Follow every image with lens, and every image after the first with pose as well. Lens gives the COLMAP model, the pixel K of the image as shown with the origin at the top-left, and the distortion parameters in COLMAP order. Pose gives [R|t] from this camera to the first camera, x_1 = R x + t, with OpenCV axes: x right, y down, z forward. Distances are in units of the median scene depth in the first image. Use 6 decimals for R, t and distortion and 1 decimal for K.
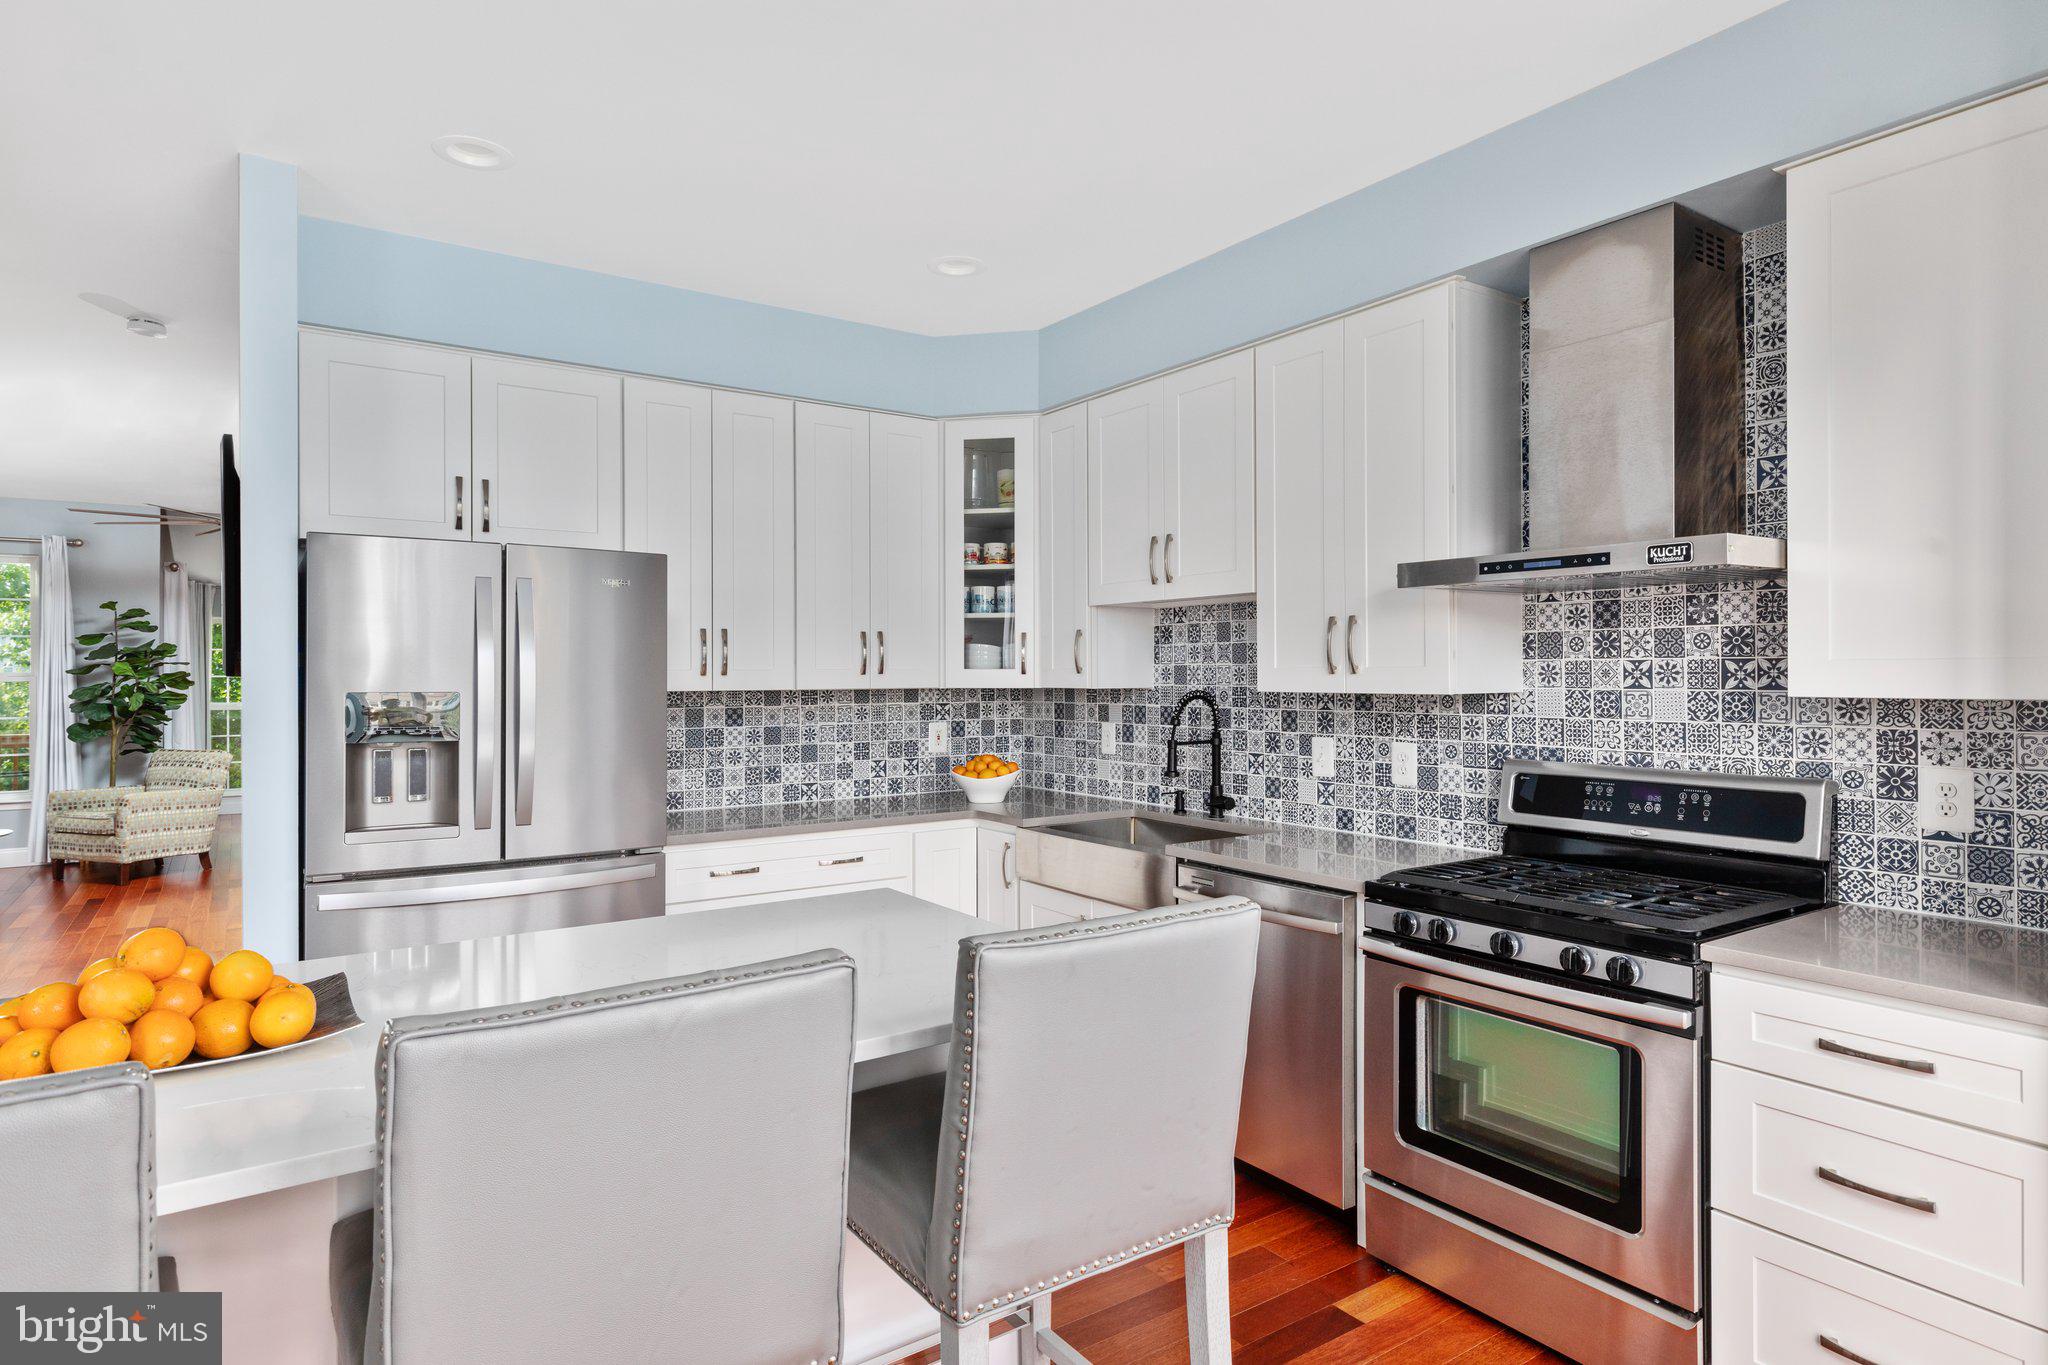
lens RADIAL K [[1143.3, 0, 934.3], [0, 1143.3, 677.6], [0, 0, 1]] dist [0.033791, -0.005267]
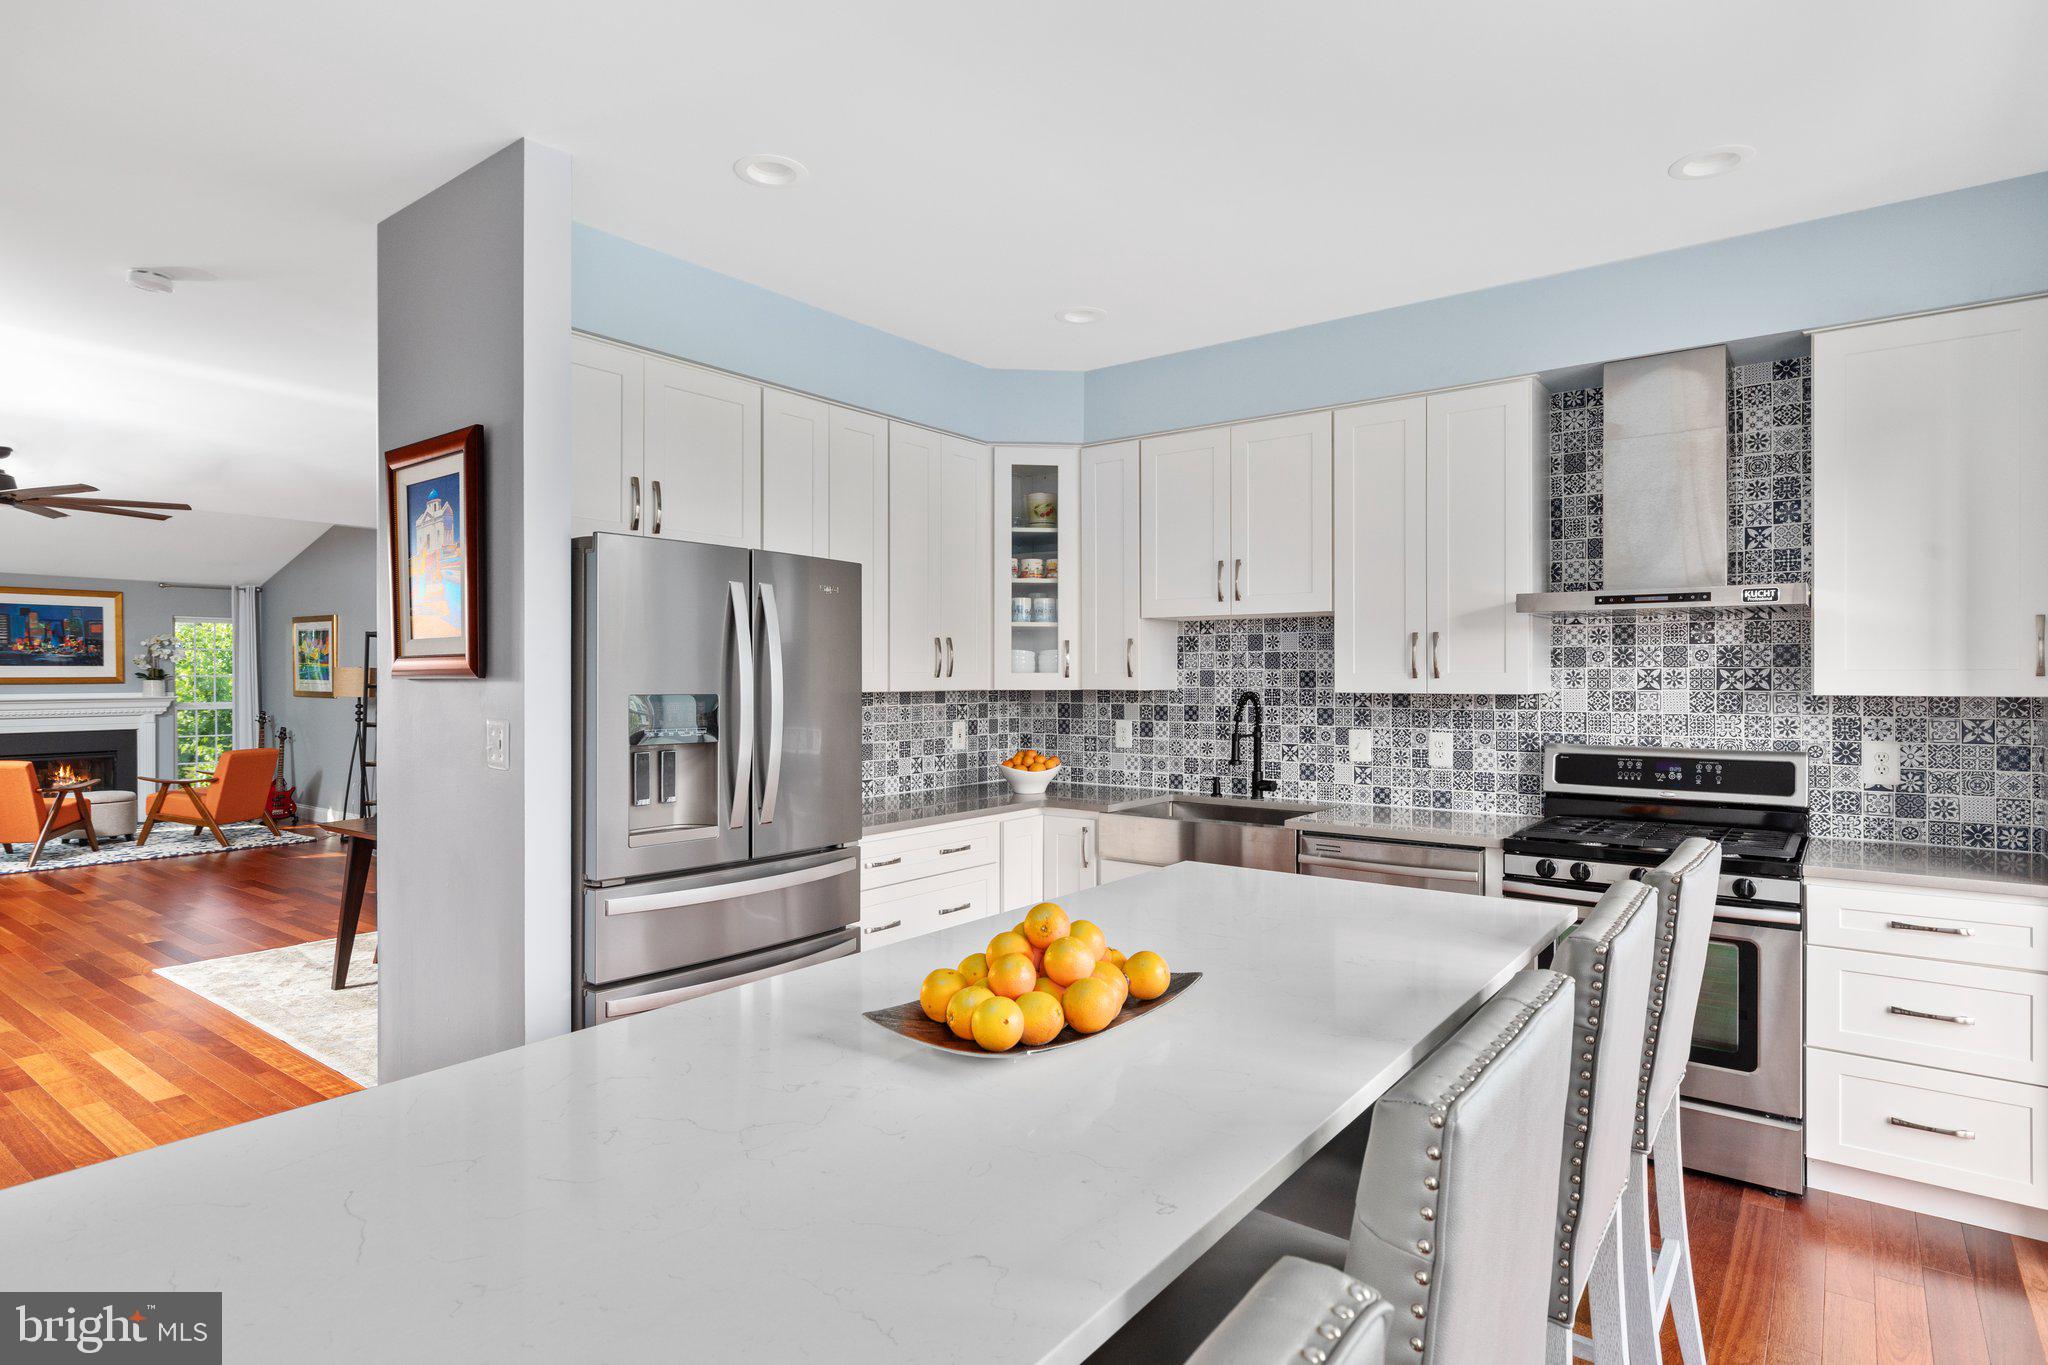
lens RADIAL K [[1143.3, 0, 961.8], [0, 1143.3, 677.4], [0, 0, 1]] dist [0.033791, -0.005267]
pose [[0.949857, 0.001425, 0.312683, -0.496338], [-0.001093, 0.999999, -0.001235, -0.001971], [-0.312684, 0.000831, 0.949857, -0.035211]]
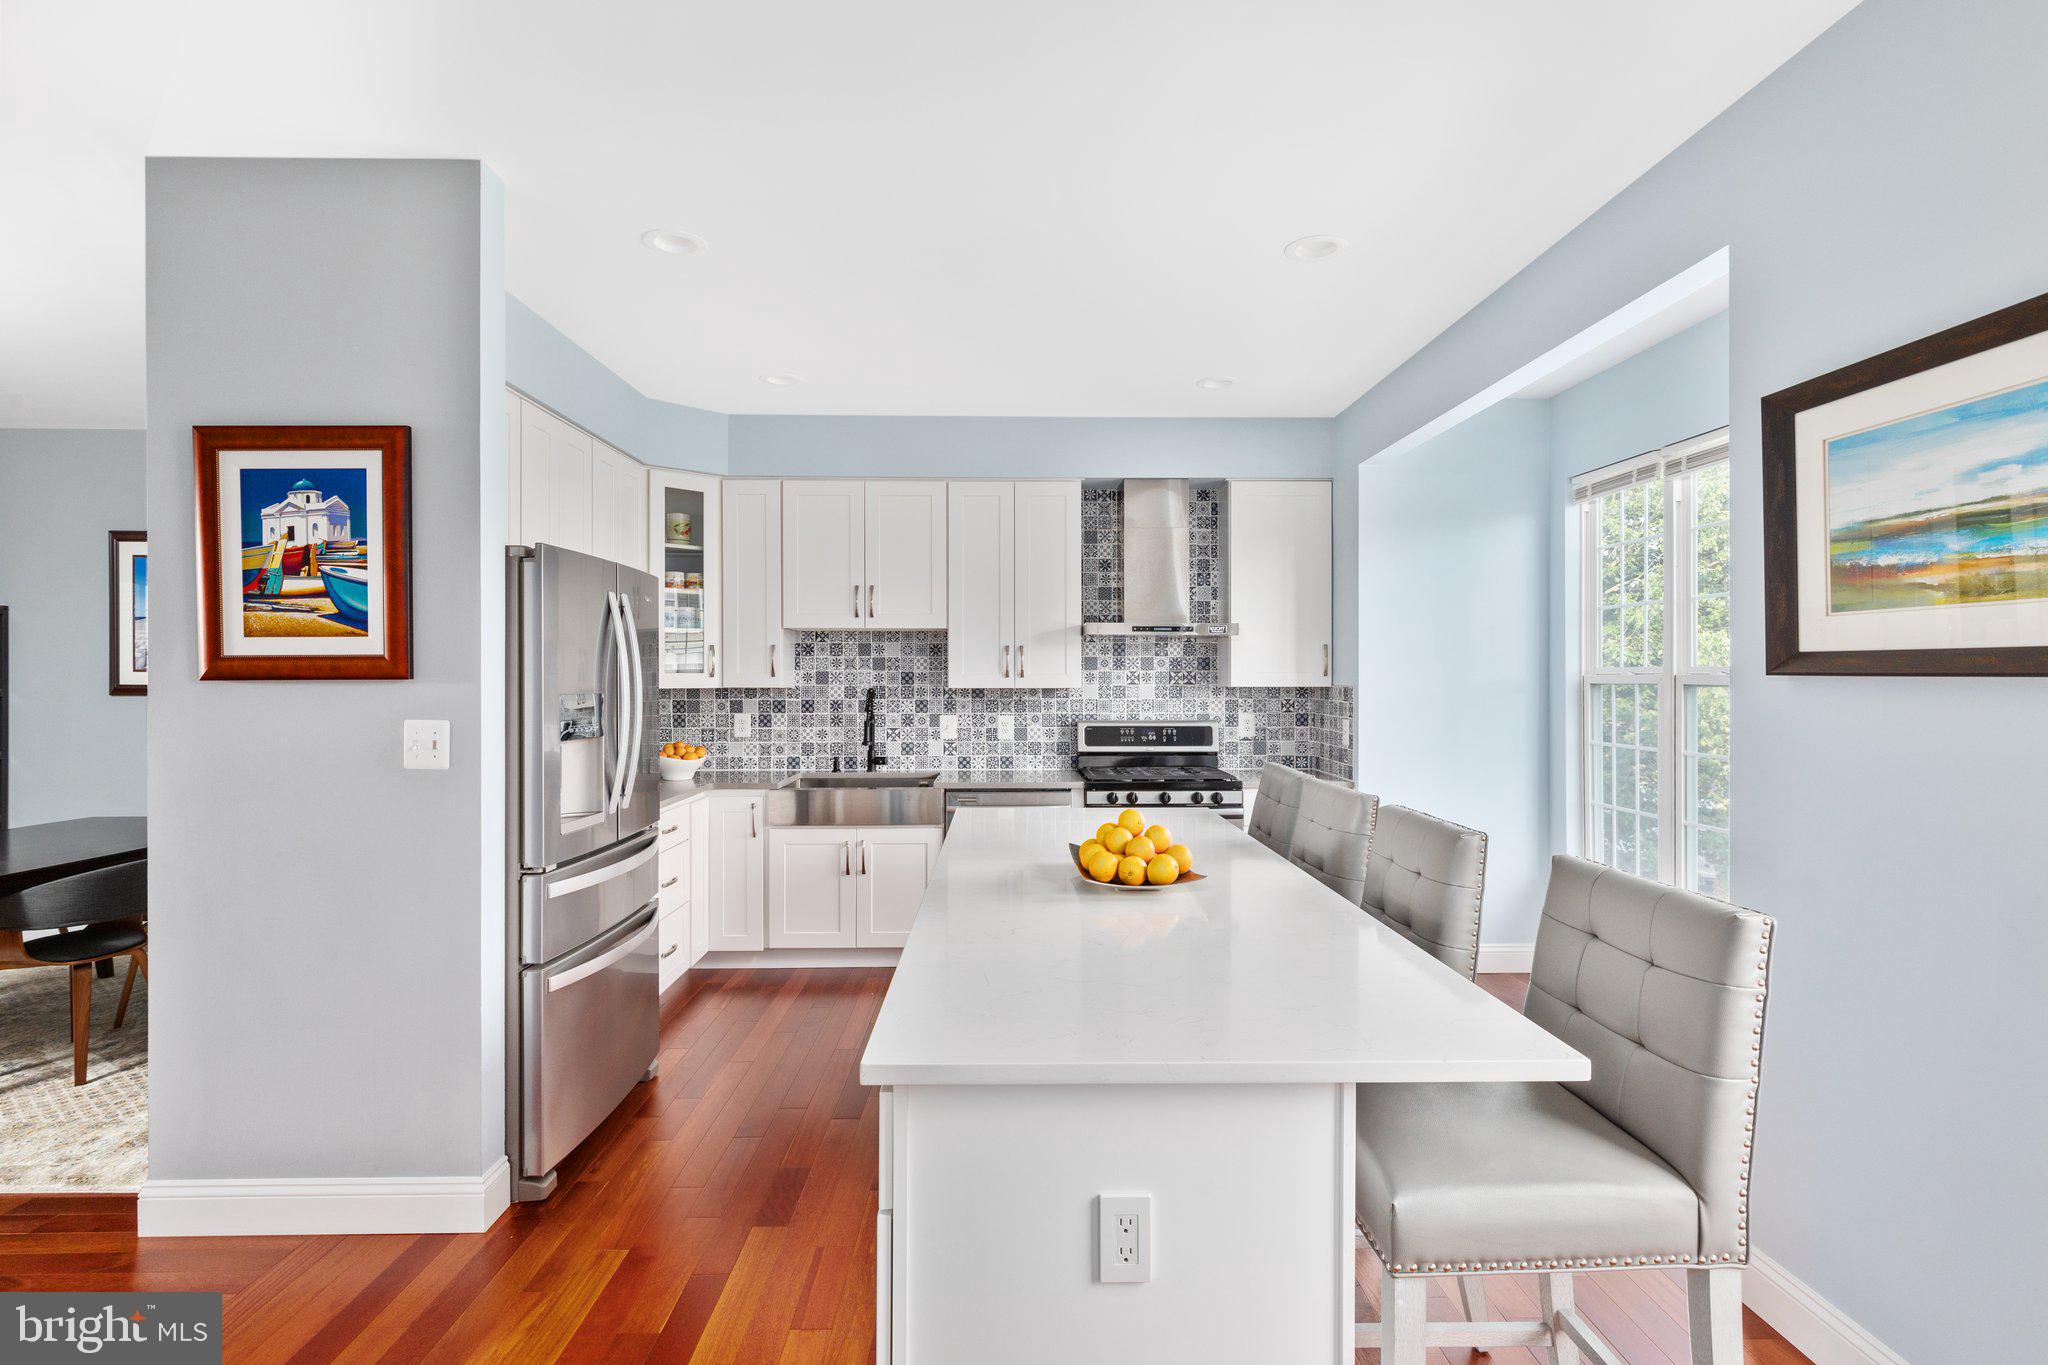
lens RADIAL K [[1065.1, 0, 1029.2], [0, 1065.1, 680.5], [0, 0, 1]] dist [0.050840, 0.001054]
pose [[0.546218, -0.002596, 0.837639, -0.989757], [0.000956, 0.999996, 0.002475, -0.002390], [-0.837643, -0.000551, 0.546218, 0.060169]]
